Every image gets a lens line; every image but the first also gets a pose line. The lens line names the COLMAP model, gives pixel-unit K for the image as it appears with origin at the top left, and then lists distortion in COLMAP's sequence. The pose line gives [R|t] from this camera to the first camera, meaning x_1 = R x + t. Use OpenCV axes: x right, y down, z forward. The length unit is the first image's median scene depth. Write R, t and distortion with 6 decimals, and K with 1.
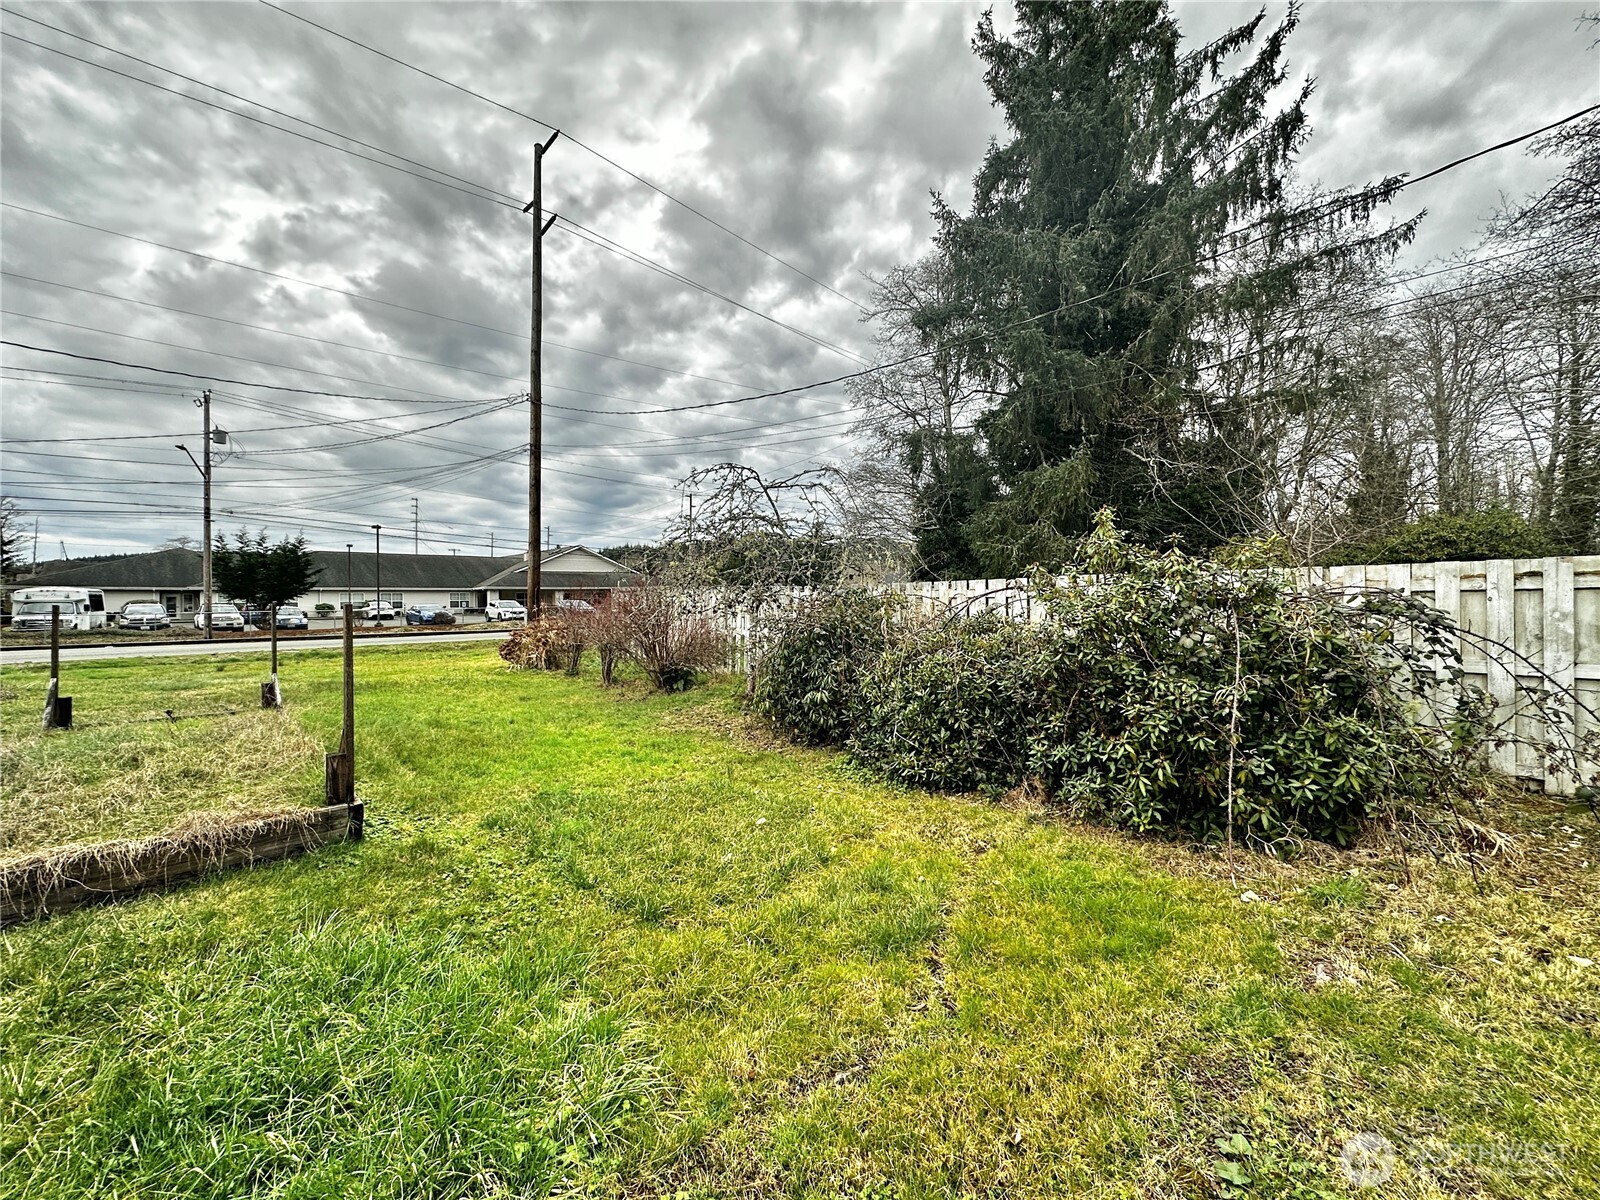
lens RADIAL K [[636.0, 0, 803.6], [0, 636.0, 592.4], [0, 0, 1]] dist [-0.006183, 0.000435]
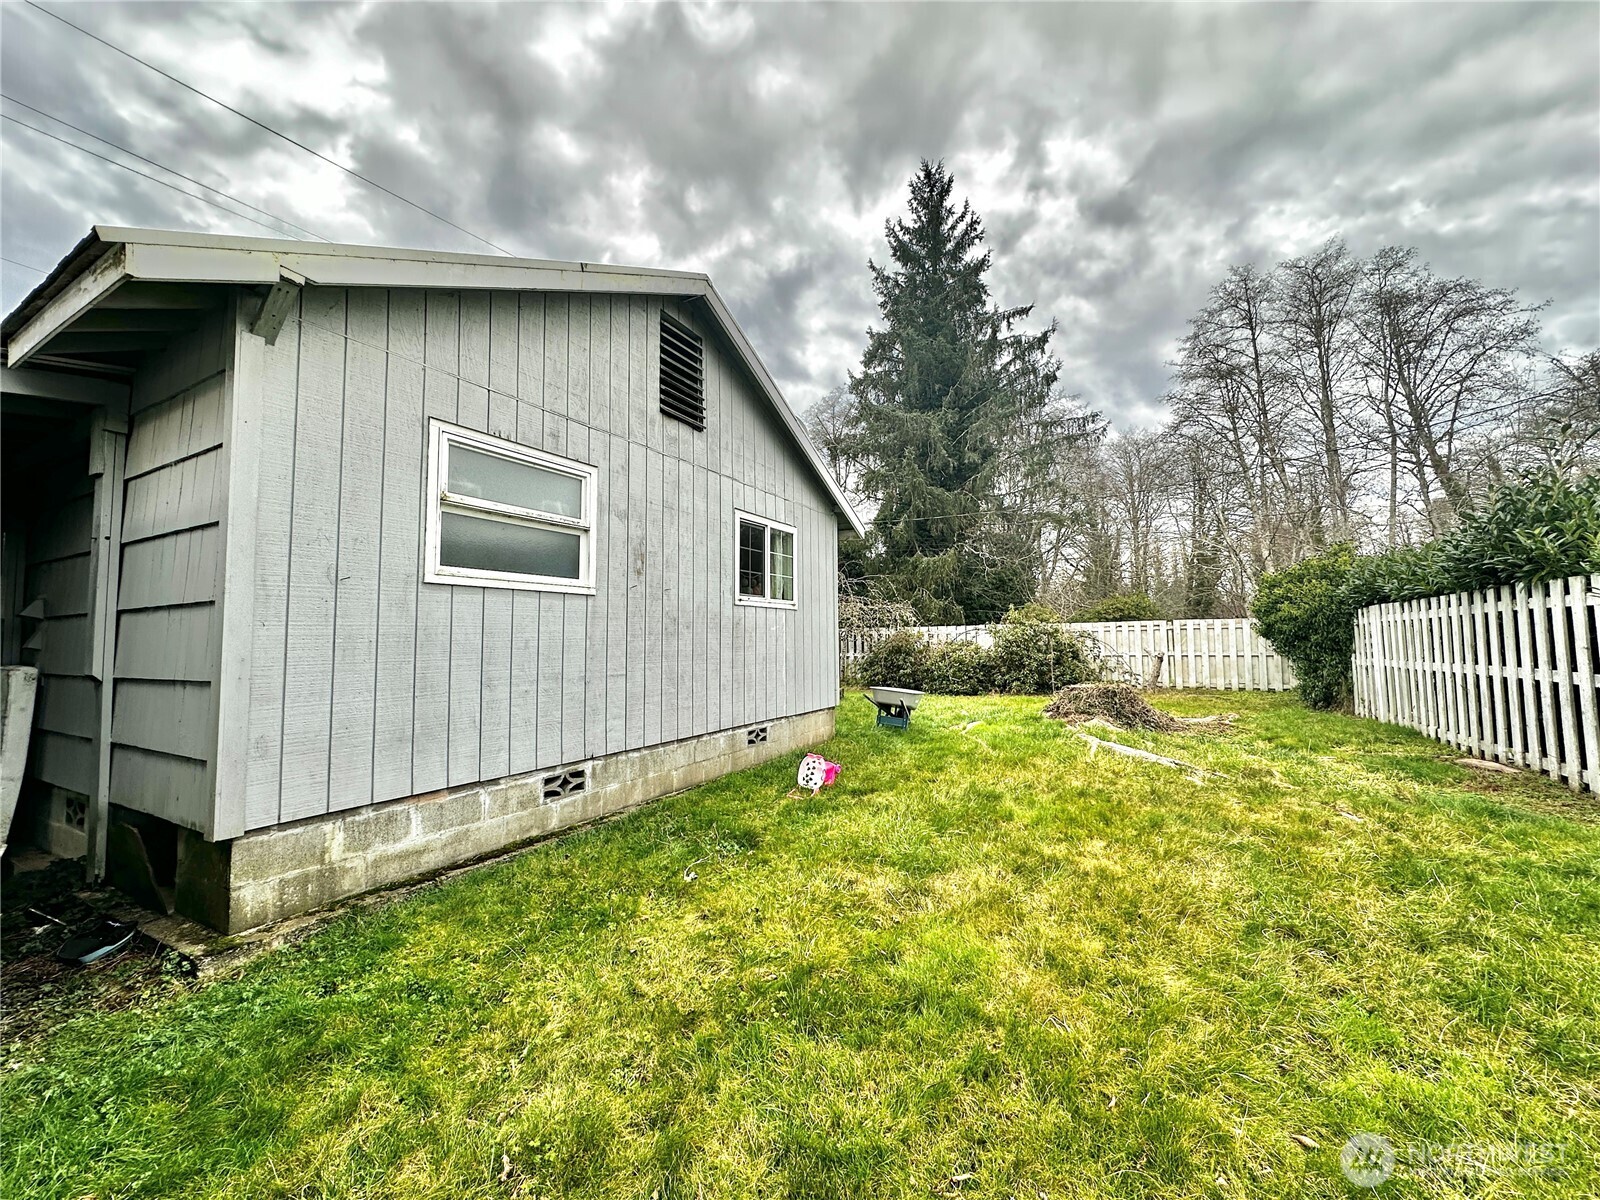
lens RADIAL K [[636.0, 0, 793.0], [0, 636.0, 598.4], [0, 0, 1]] dist [-0.006183, 0.000435]
pose [[0.962490, 0.019497, 0.270616, -0.747670], [-0.002984, 0.998115, -0.061297, 0.018722], [-0.271301, 0.058191, 0.960734, -0.915645]]
